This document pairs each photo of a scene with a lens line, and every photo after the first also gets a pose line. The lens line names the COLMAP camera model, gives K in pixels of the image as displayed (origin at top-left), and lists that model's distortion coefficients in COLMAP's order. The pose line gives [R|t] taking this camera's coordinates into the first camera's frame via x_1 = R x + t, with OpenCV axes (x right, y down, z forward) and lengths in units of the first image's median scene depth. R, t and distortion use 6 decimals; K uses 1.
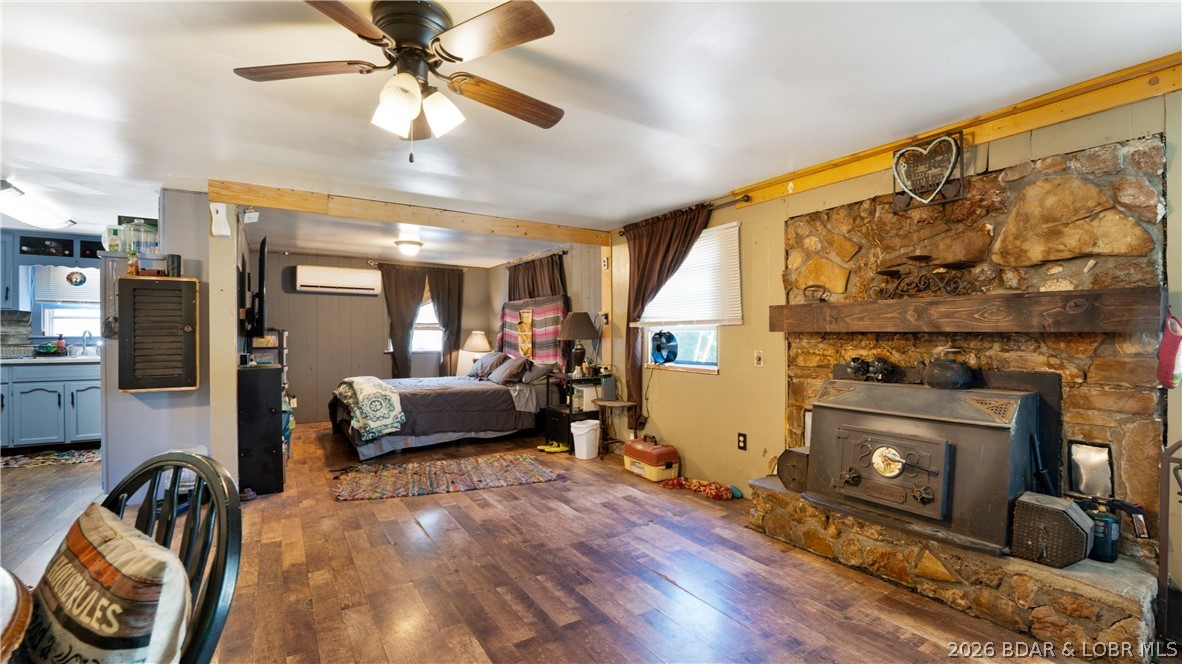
lens RADIAL K [[489.3, 0, 588.6], [0, 489.3, 335.4], [0, 0, 1]] dist [-0.017225, 0.000041]
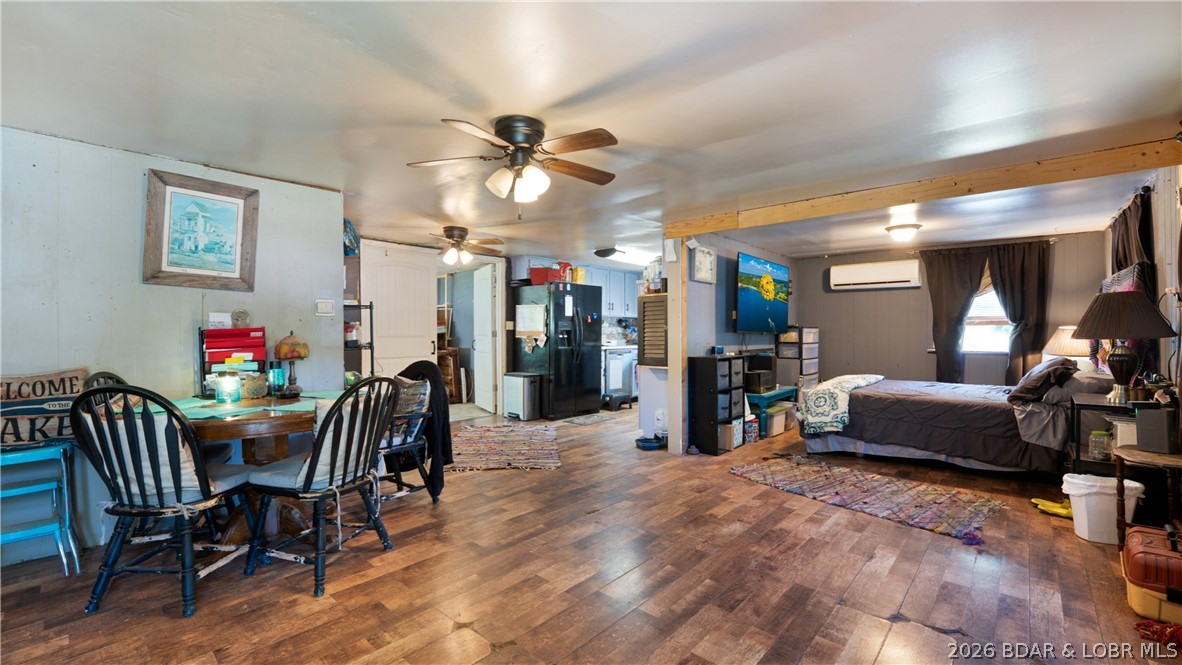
lens RADIAL K [[489.3, 0, 588.6], [0, 489.3, 335.9], [0, 0, 1]] dist [-0.017225, 0.000041]
pose [[0.283385, 0.006645, -0.958983, 0.352102], [-0.000621, 0.999977, 0.006746, 0.001725], [0.959006, -0.001316, 0.283383, 0.232830]]
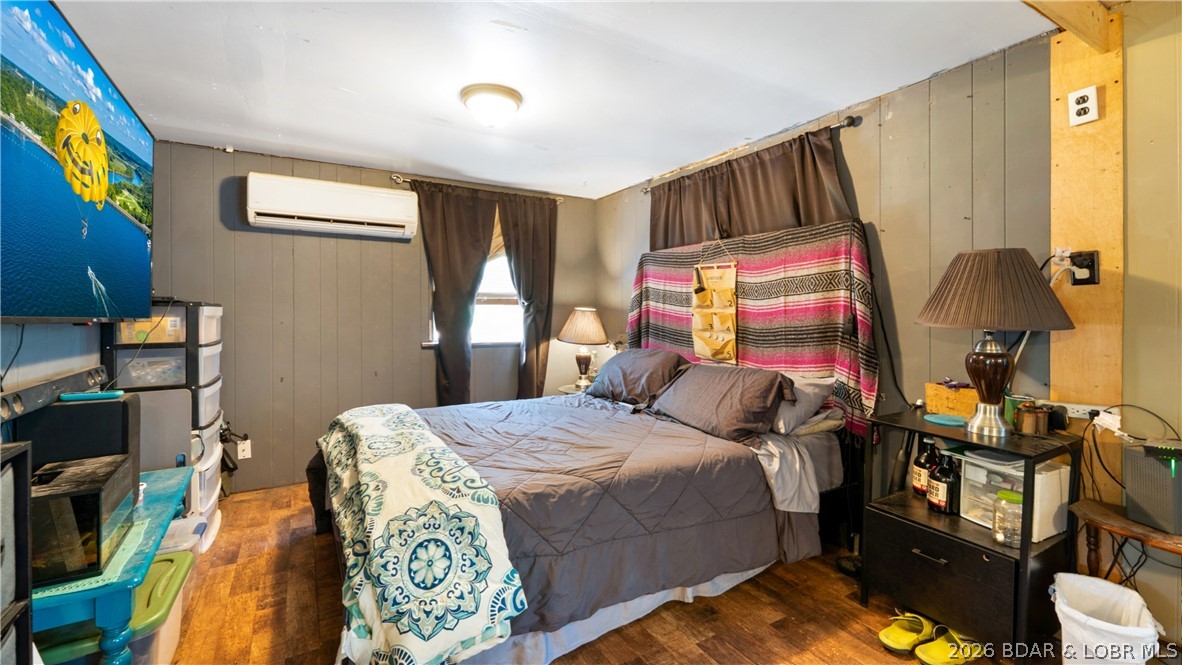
lens RADIAL K [[501.0, 0, 594.0], [0, 501.0, 313.4], [0, 0, 1]] dist [0.015010, -0.000036]
pose [[0.999417, -0.000281, -0.034147, -0.297039], [0.000324, 0.999999, 0.001260, -0.002911], [0.034147, -0.001270, 0.999416, 0.636918]]
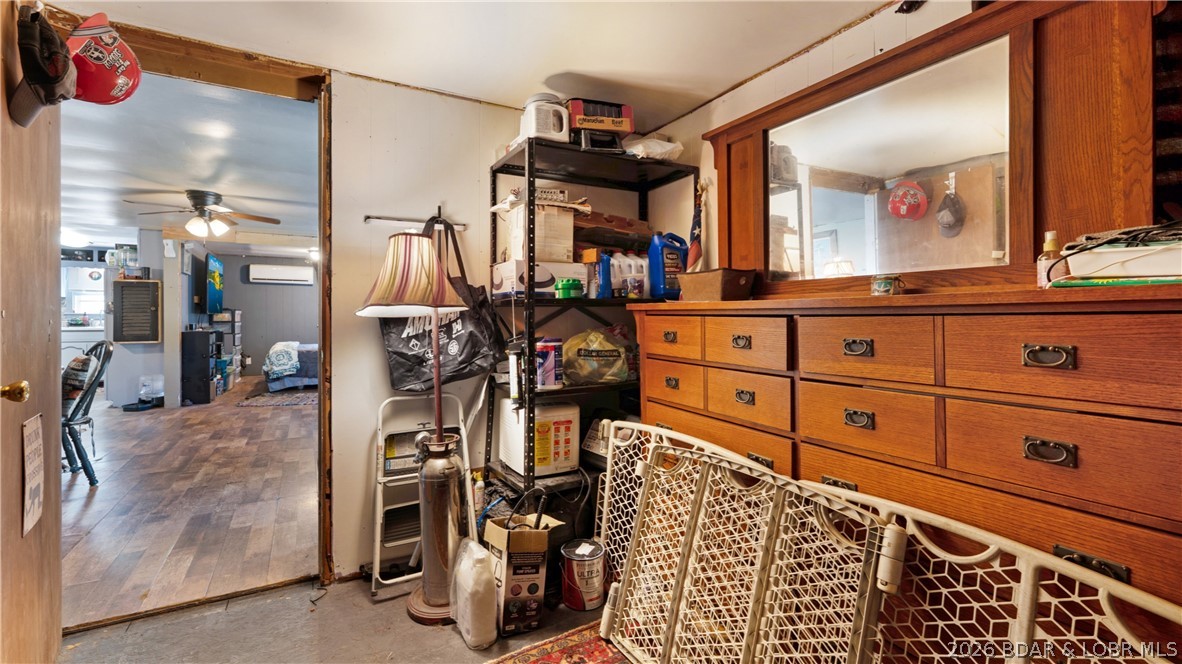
lens RADIAL K [[487.3, 0, 588.2], [0, 487.3, 317.1], [0, 0, 1]] dist [0.000210, 0.000089]
pose [[0.999127, 0.003687, -0.041615, 0.570635], [-0.003611, 0.999992, 0.001909, 0.005761], [0.041622, -0.001757, 0.999132, -0.490687]]
